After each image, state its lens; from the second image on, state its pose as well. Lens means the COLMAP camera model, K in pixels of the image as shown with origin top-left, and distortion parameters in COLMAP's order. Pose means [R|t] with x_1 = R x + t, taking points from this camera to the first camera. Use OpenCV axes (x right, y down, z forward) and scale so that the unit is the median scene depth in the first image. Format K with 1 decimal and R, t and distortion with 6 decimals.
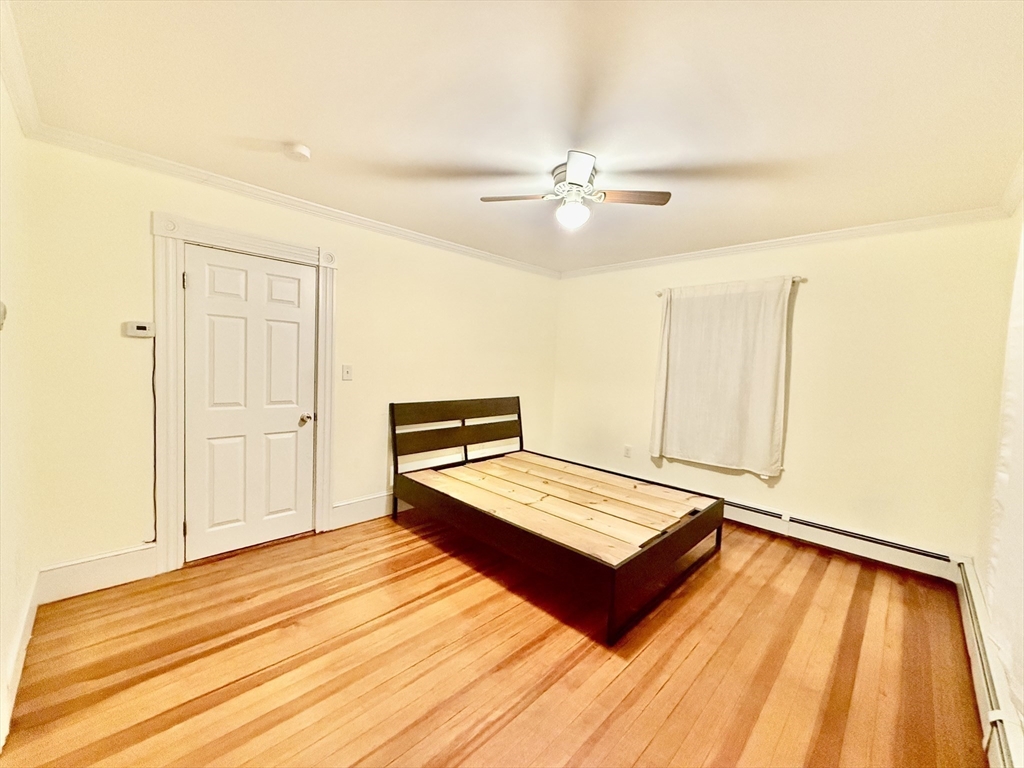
lens RADIAL K [[408.2, 0, 508.9], [0, 408.2, 384.0], [0, 0, 1]] dist [-0.000843, 0.000017]
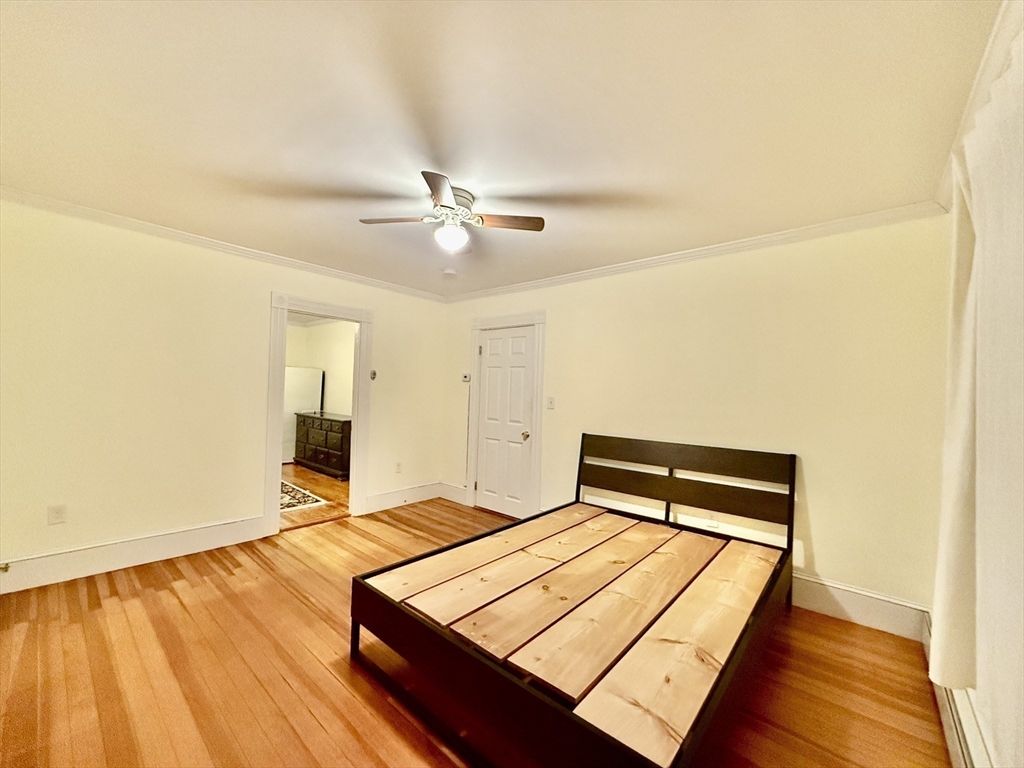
lens RADIAL K [[408.2, 0, 508.9], [0, 408.2, 384.0], [0, 0, 1]] dist [-0.000843, 0.000017]
pose [[0.064641, -0.050846, -0.996612, 0.942003], [-0.082881, 0.994977, -0.056138, -0.005462], [0.994461, 0.086229, 0.060102, 0.904830]]
